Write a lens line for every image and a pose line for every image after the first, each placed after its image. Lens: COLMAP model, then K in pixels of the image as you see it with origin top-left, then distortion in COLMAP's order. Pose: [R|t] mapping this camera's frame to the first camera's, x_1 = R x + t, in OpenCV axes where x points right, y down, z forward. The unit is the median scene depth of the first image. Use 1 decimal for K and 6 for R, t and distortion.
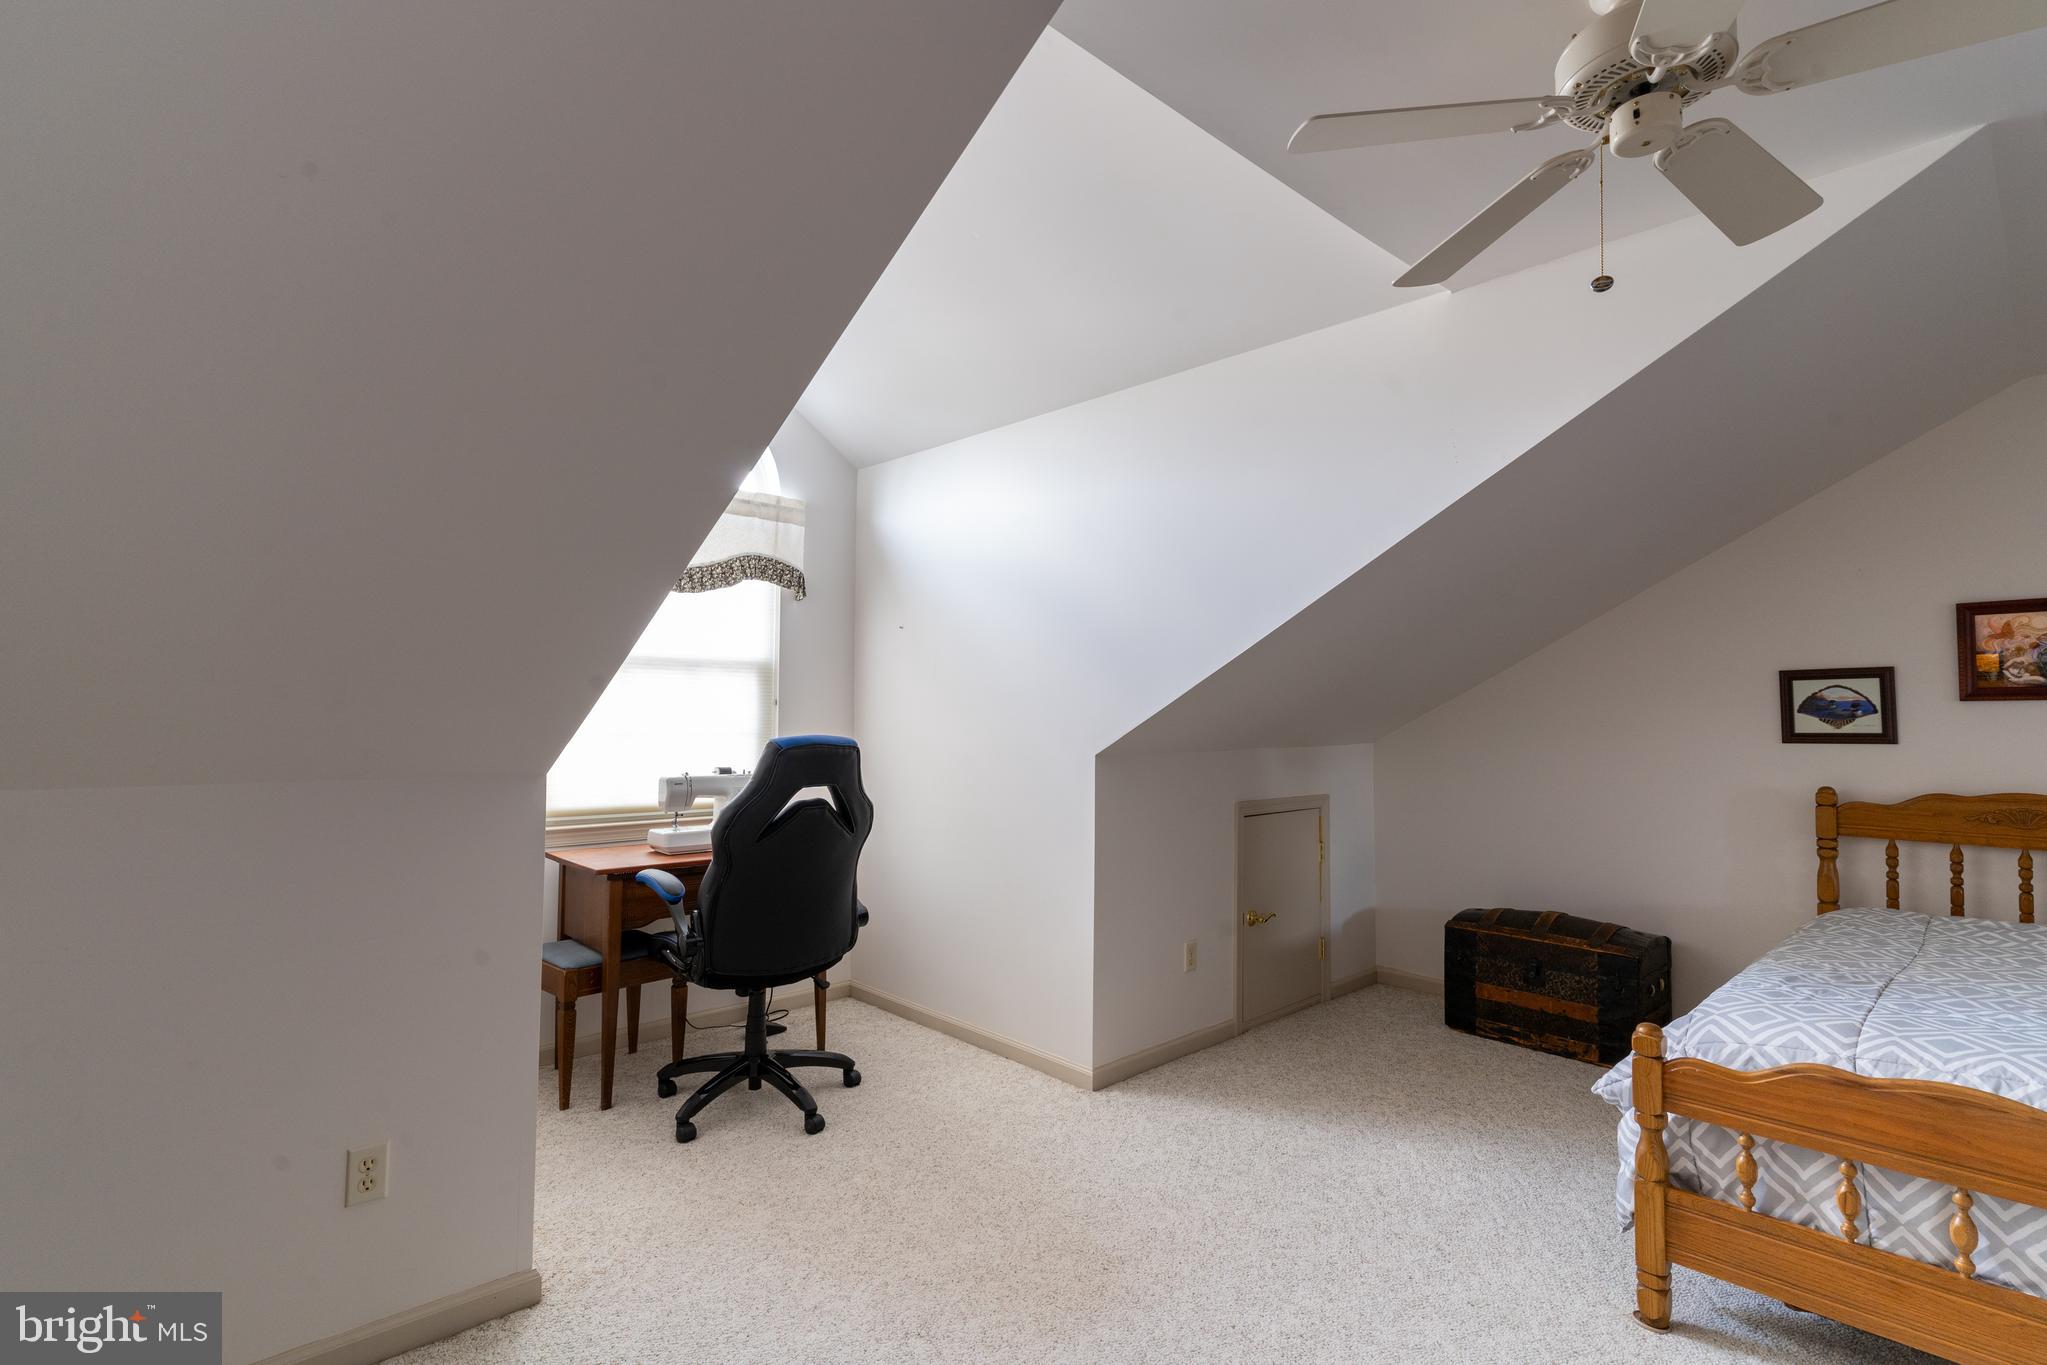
lens RADIAL K [[985.4, 0, 1028.1], [0, 985.4, 680.6], [0, 0, 1]] dist [0.005371, -0.001303]
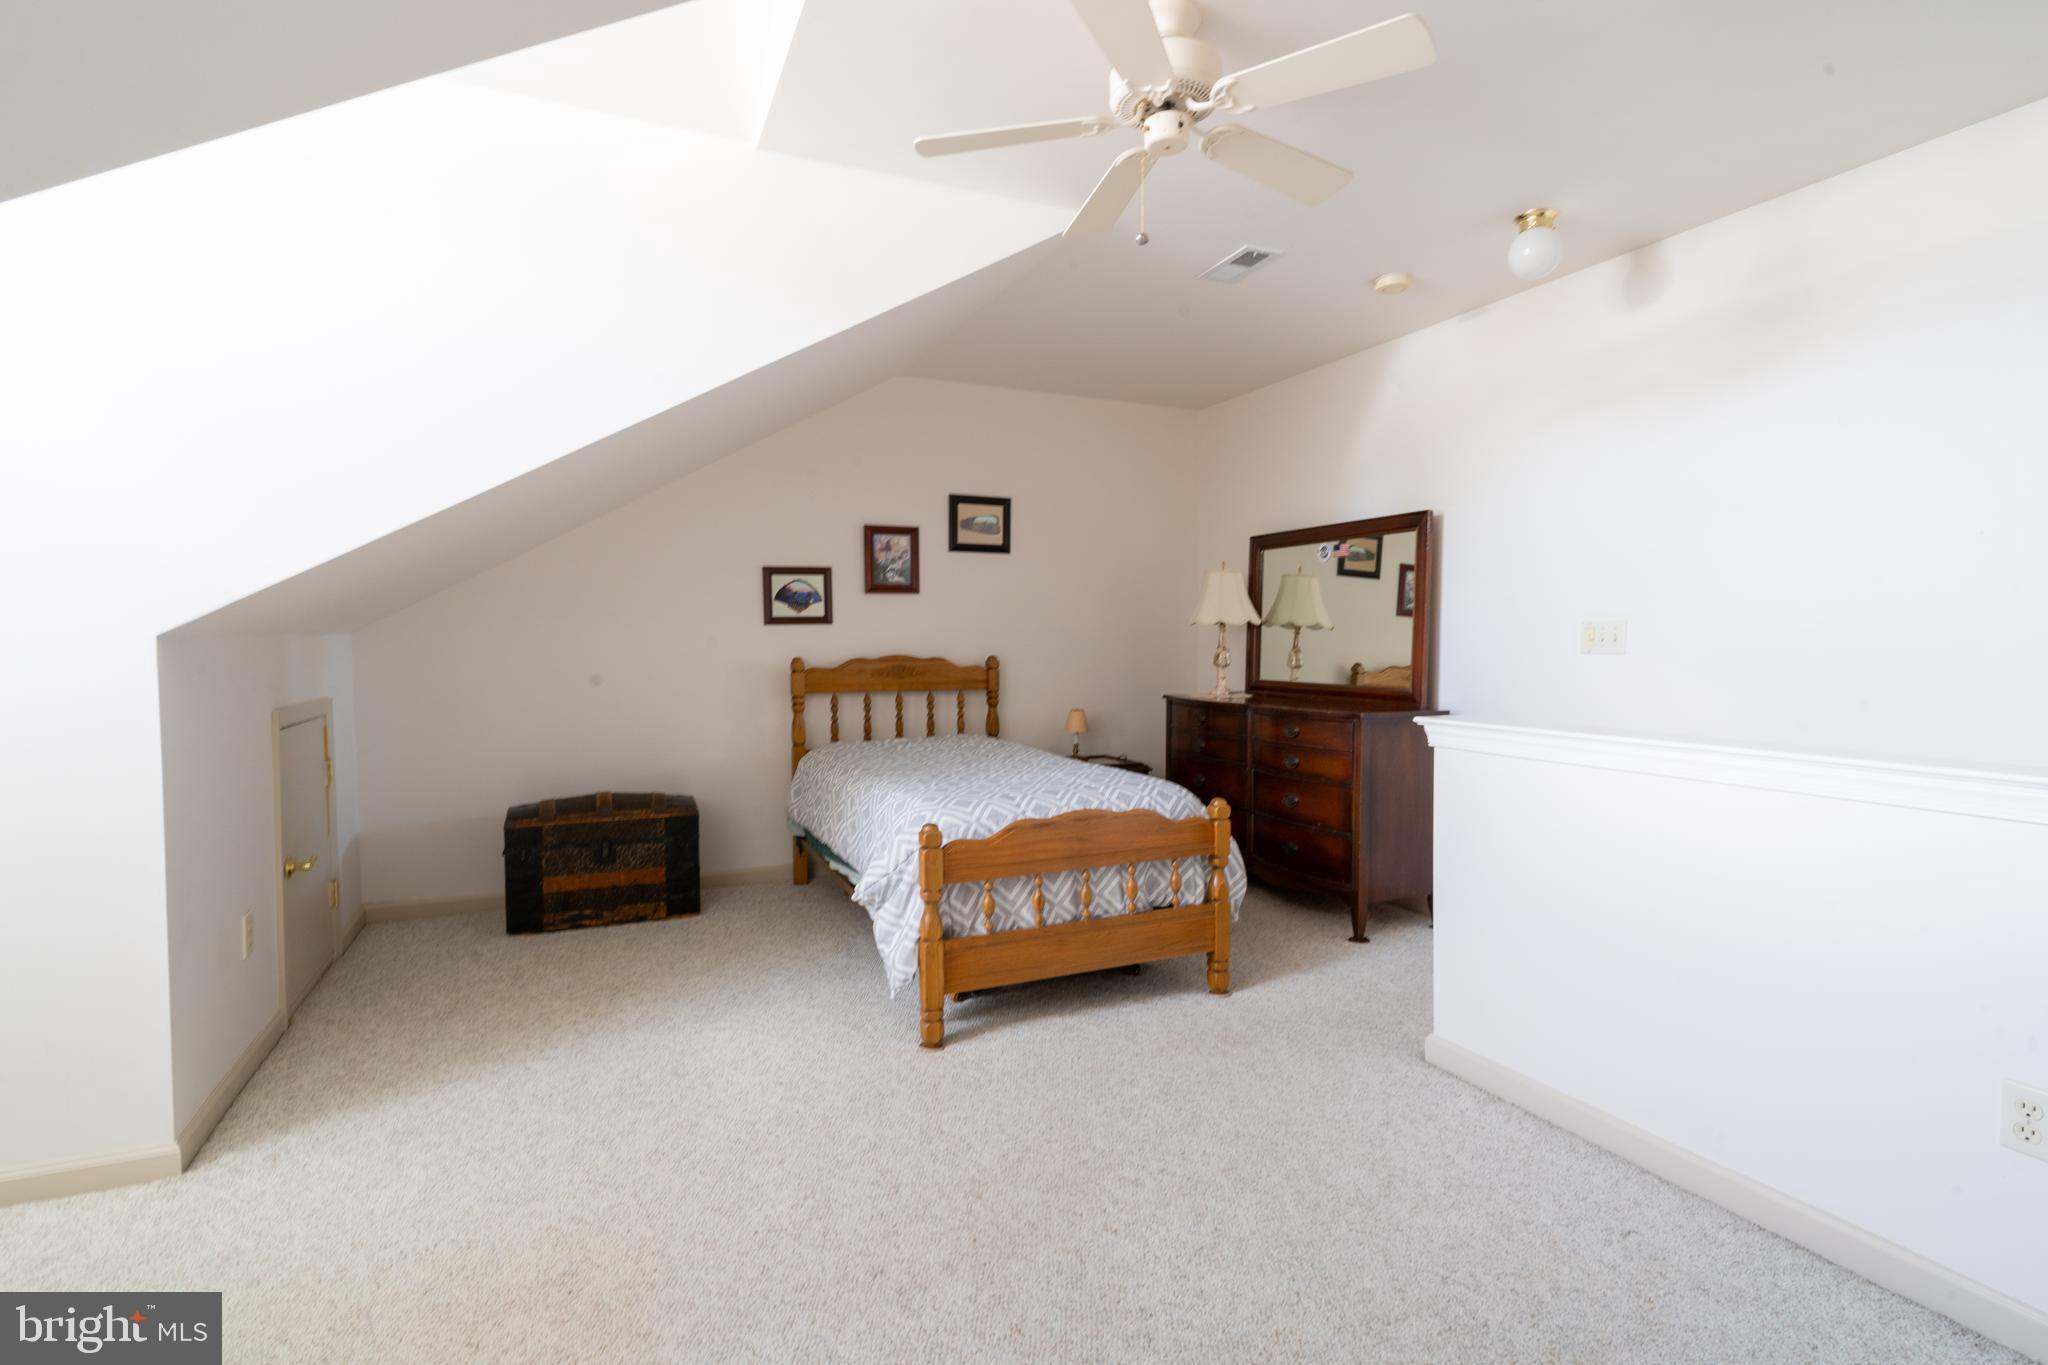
lens RADIAL K [[985.9, 0, 1027.6], [0, 985.9, 687.6], [0, 0, 1]] dist [0.005371, -0.001303]
pose [[0.315629, -0.054407, 0.947322, -0.331378], [-0.027458, 0.997413, 0.066433, 0.052939], [-0.948485, -0.046979, 0.313319, 0.305020]]
